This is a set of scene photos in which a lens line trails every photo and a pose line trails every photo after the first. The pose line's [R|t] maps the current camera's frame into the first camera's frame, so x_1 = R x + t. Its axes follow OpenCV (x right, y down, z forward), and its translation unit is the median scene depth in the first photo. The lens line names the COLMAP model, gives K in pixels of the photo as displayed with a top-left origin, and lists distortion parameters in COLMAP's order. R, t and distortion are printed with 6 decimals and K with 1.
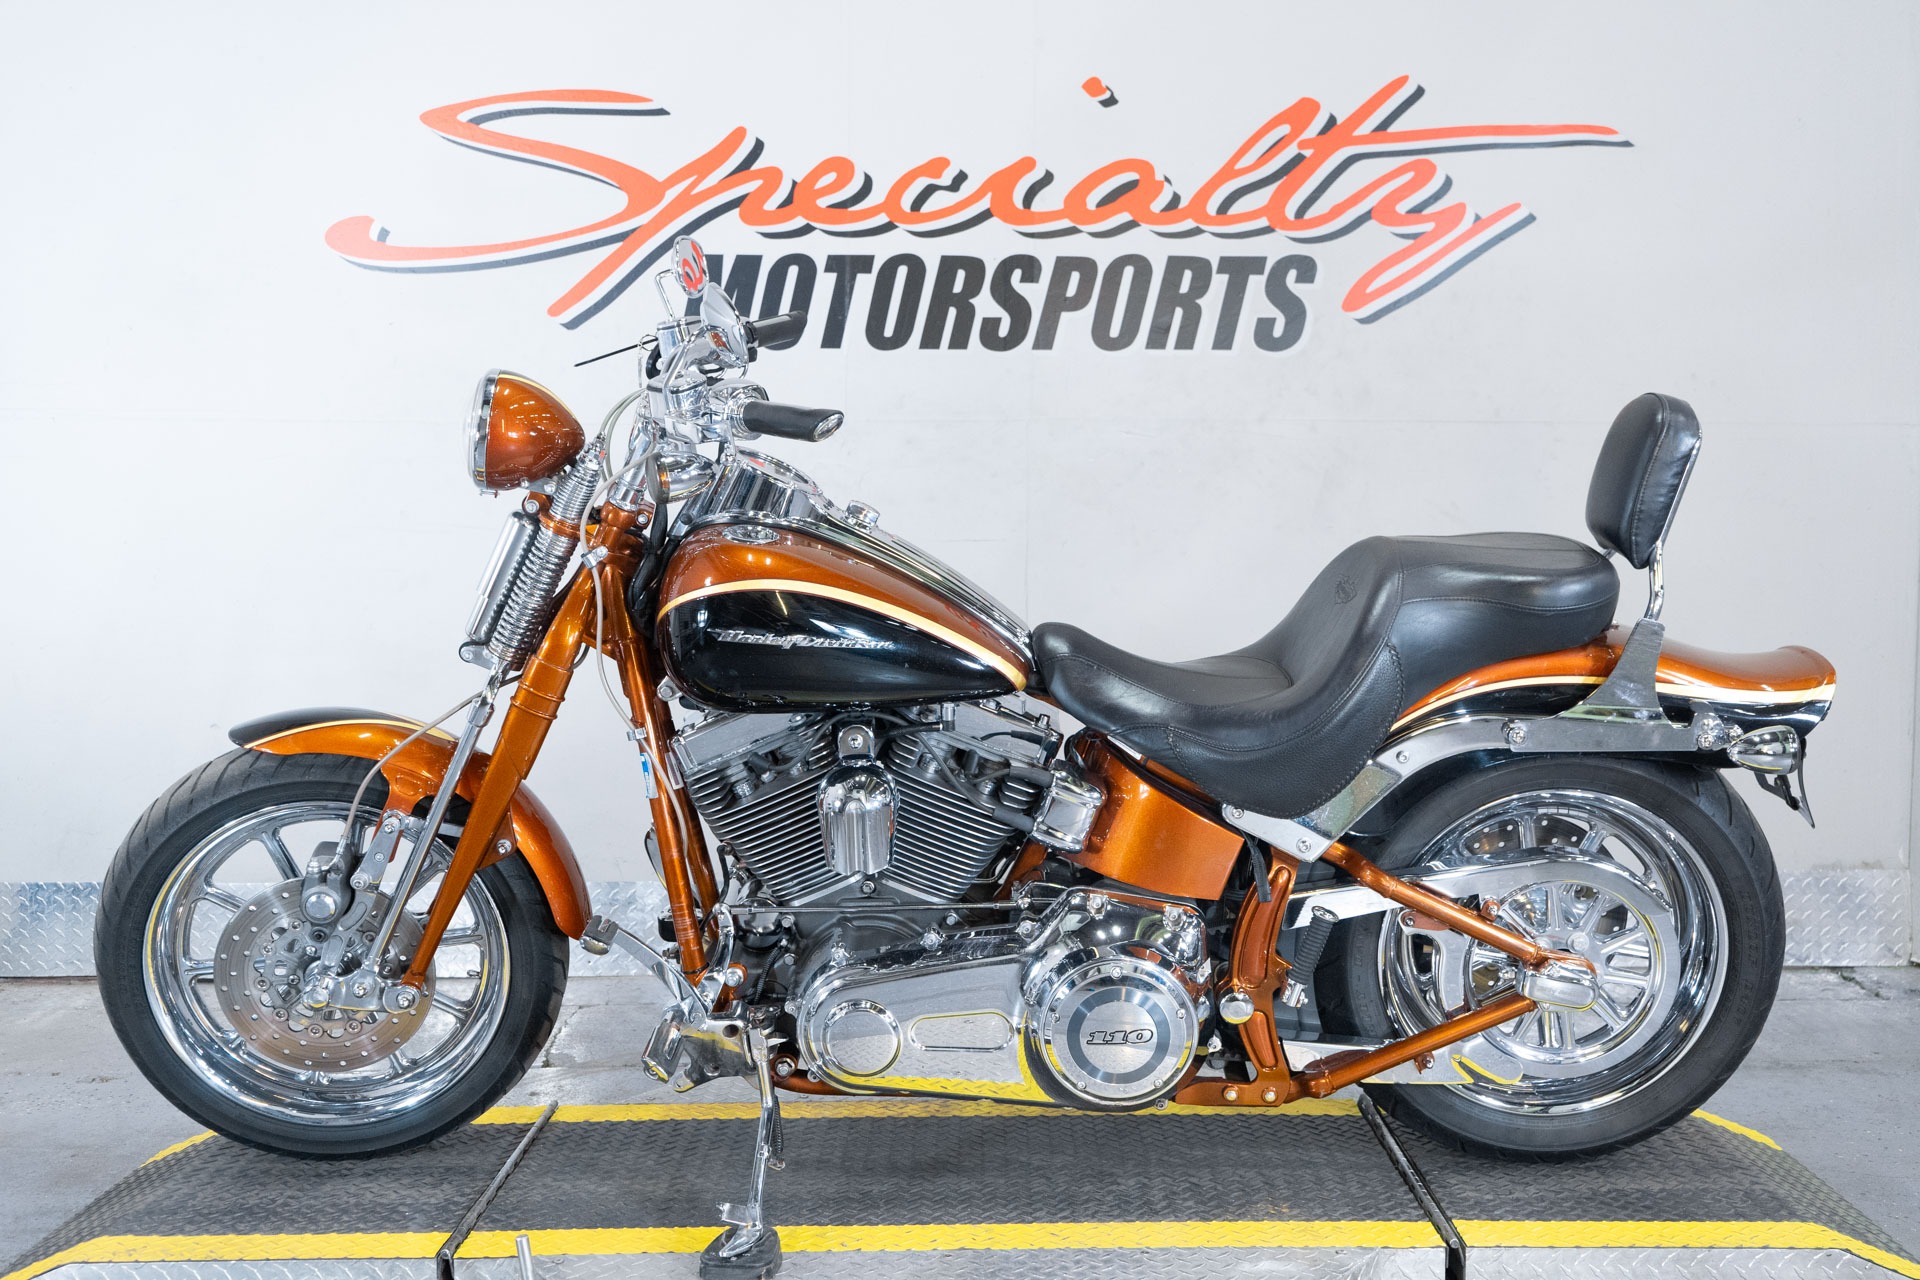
lens RADIAL K [[1983.6, 0, 966.5], [0, 1983.6, 637.6], [0, 0, 1]] dist [0.012698, 0.000000]
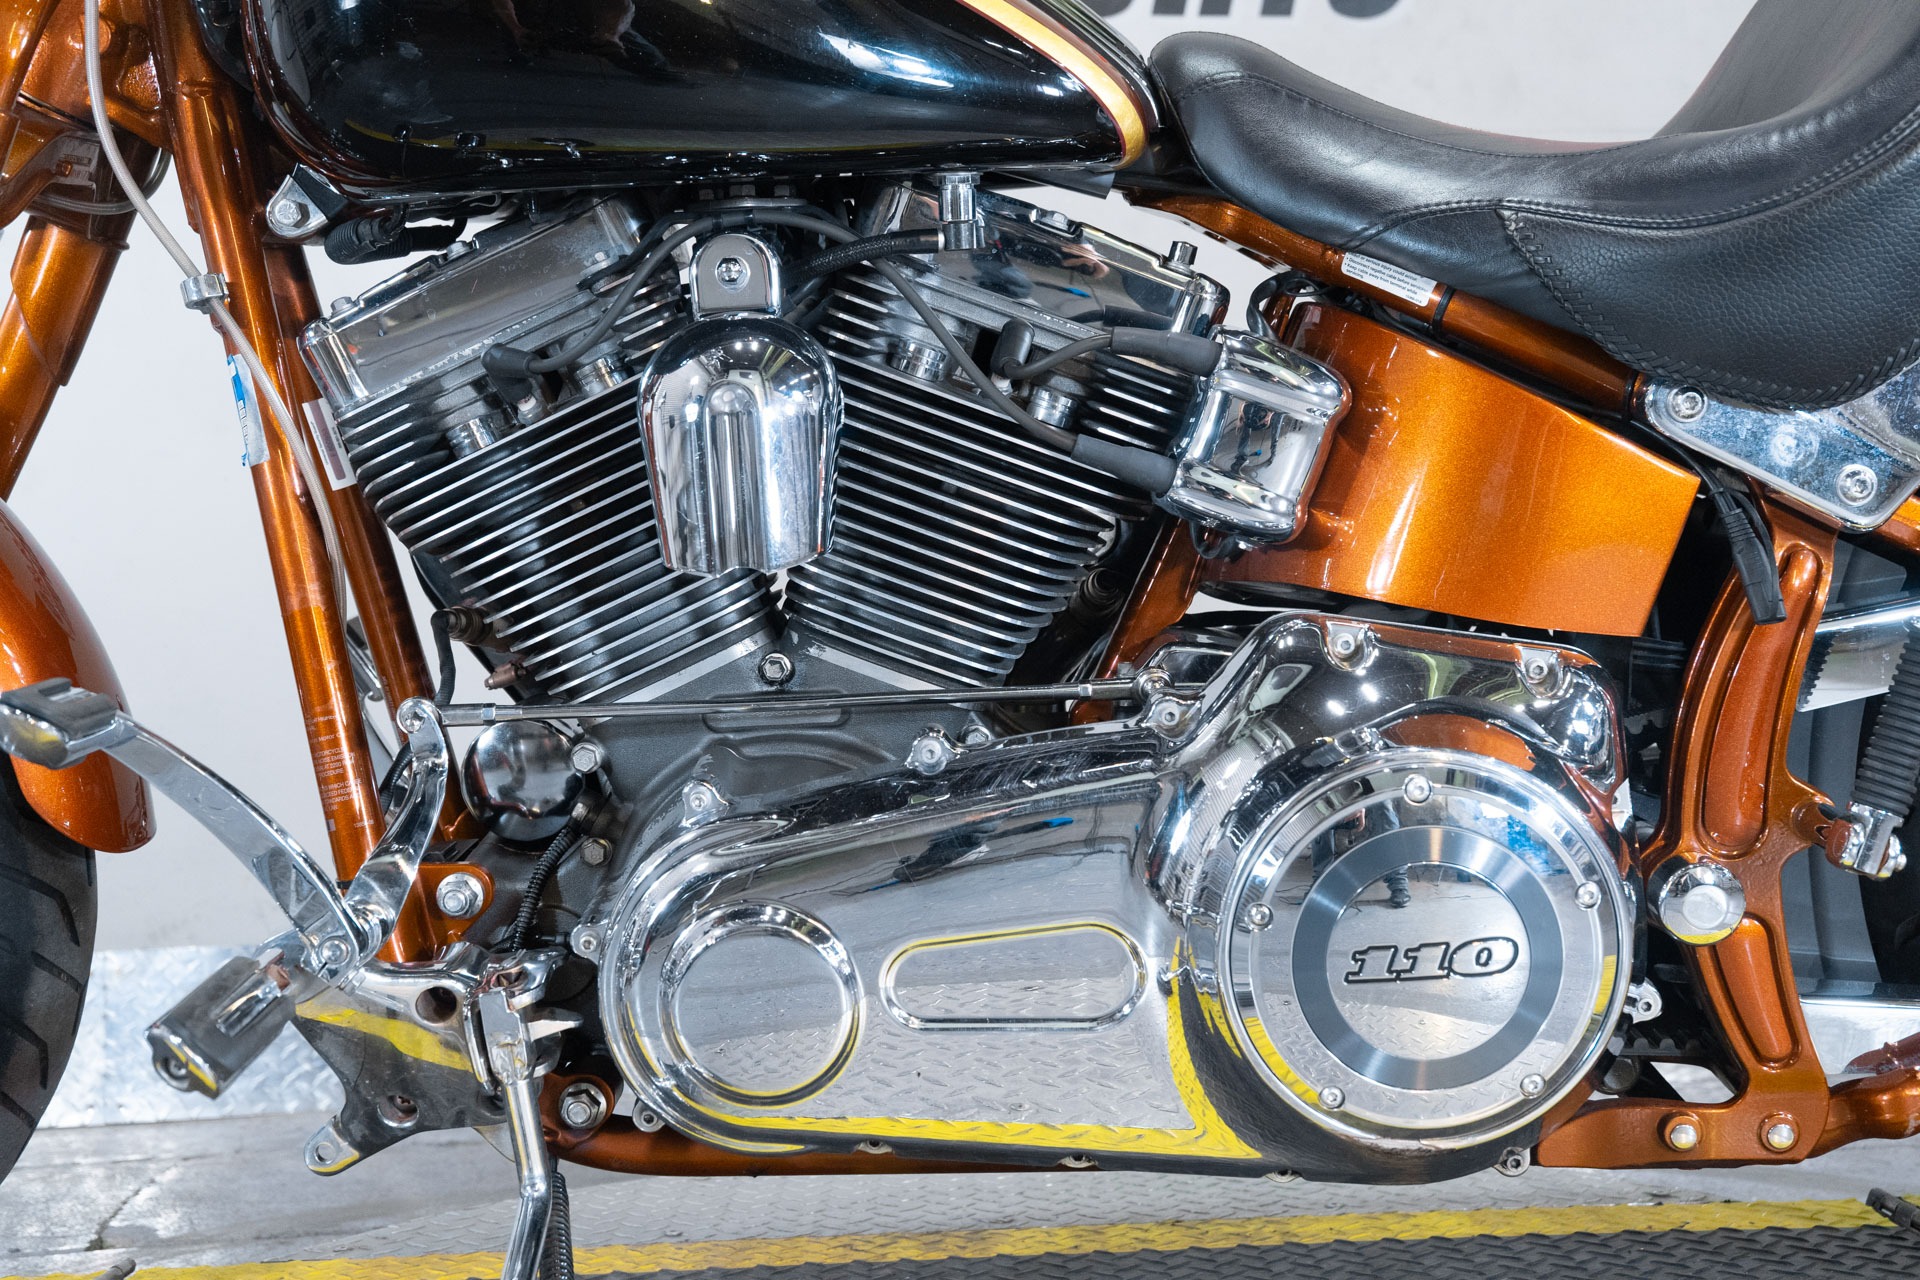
lens RADIAL K [[2330.3, 0, 975.6], [0, 2330.3, 626.5], [0, 0, 1]] dist [0.017300, 0.000000]
pose [[0.999549, -0.022218, 0.020198, -0.017745], [0.023845, 0.996157, -0.084276, 0.165243], [-0.018248, 0.084720, 0.996238, 0.524286]]
